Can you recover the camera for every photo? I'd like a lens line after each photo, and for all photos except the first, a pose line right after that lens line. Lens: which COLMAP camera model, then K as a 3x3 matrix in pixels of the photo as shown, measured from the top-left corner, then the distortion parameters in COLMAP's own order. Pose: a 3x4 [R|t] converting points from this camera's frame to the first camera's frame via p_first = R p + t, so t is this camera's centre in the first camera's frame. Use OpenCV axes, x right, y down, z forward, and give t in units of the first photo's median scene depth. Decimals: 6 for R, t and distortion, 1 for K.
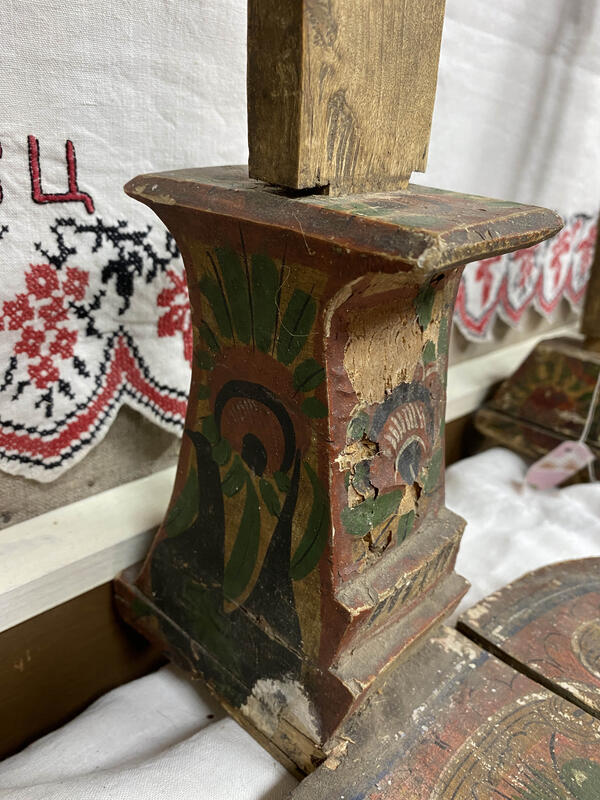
lens RADIAL K [[621.9, 0, 303.7], [0, 621.9, 416.8], [0, 0, 1]] dist [-0.012139, 0.011736]
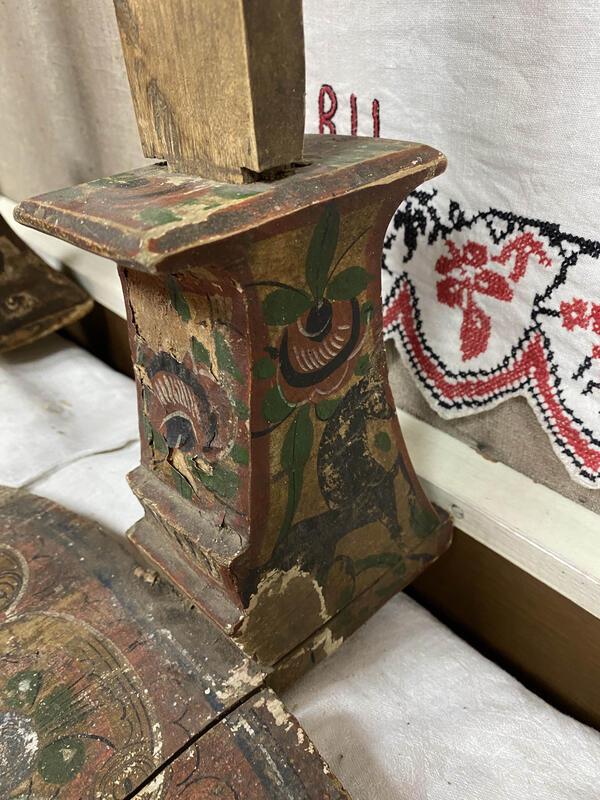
lens RADIAL K [[617.3, 0, 309.1], [0, 617.3, 416.3], [0, 0, 1]] dist [0.005990, -0.003649]
pose [[-0.063040, 0.510259, -0.857707, 0.896531], [-0.398238, 0.775170, 0.490427, -0.474936], [0.915114, 0.372488, 0.154338, 0.870251]]
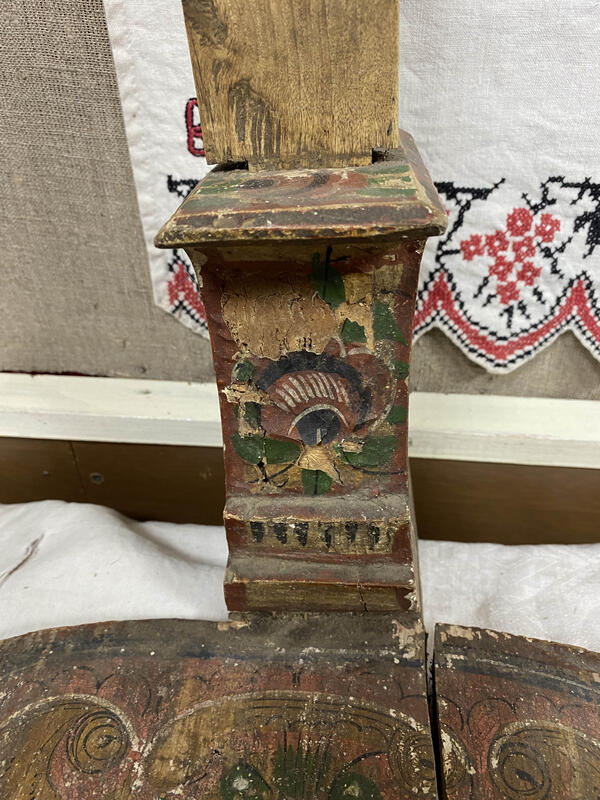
lens RADIAL K [[617.3, 0, 309.1], [0, 617.3, 416.3], [0, 0, 1]] dist [0.005990, -0.003649]
pose [[0.615026, 0.356663, -0.703231, 0.767563], [-0.272293, 0.933055, 0.235084, -0.160920], [0.739999, 0.046902, 0.670970, 0.227693]]
